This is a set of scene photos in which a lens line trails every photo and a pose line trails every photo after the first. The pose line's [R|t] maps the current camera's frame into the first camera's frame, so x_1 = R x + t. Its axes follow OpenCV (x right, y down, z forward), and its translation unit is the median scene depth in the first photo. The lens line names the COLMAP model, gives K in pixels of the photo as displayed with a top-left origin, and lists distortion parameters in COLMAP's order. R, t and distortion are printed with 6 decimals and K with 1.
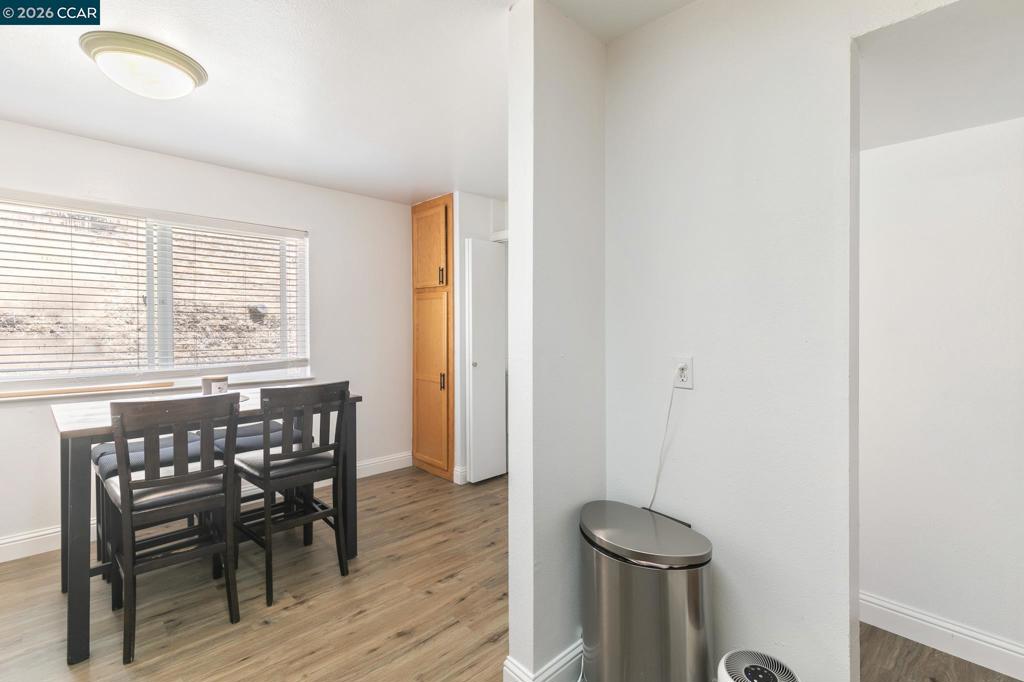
lens RADIAL K [[459.8, 0, 520.3], [0, 459.8, 331.9], [0, 0, 1]] dist [0.000973, -0.000194]
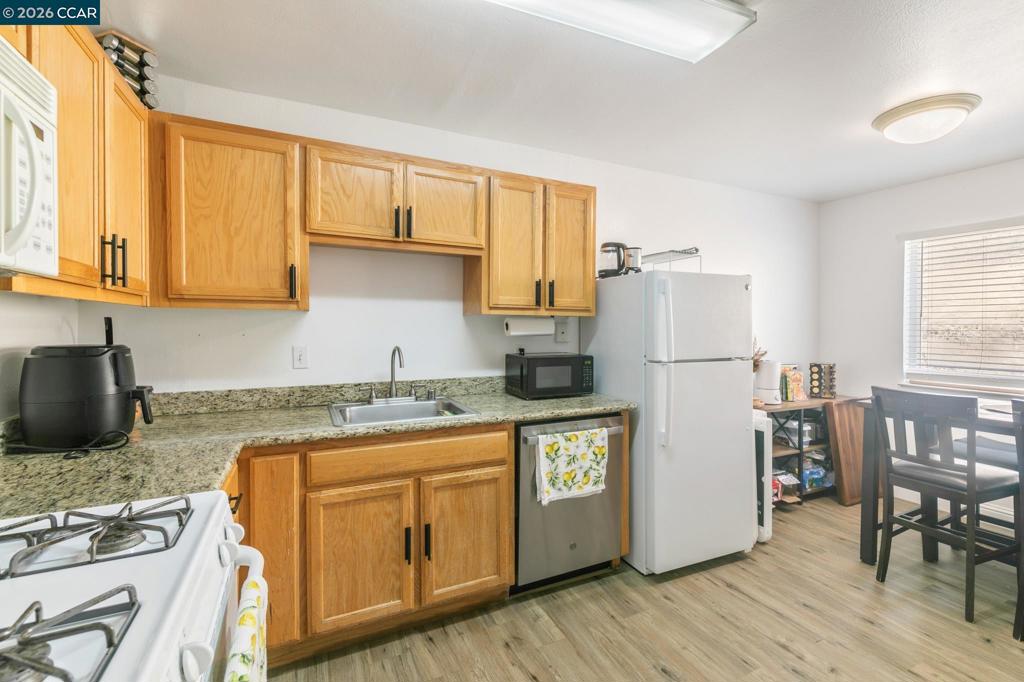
lens RADIAL K [[466.5, 0, 544.4], [0, 466.5, 329.8], [0, 0, 1]] dist [0.003926, -0.000058]
pose [[-0.290670, 0.005075, -0.956810, 0.639795], [-0.011292, 0.999898, 0.008734, -0.020707], [0.956757, 0.013343, -0.290583, 0.368576]]
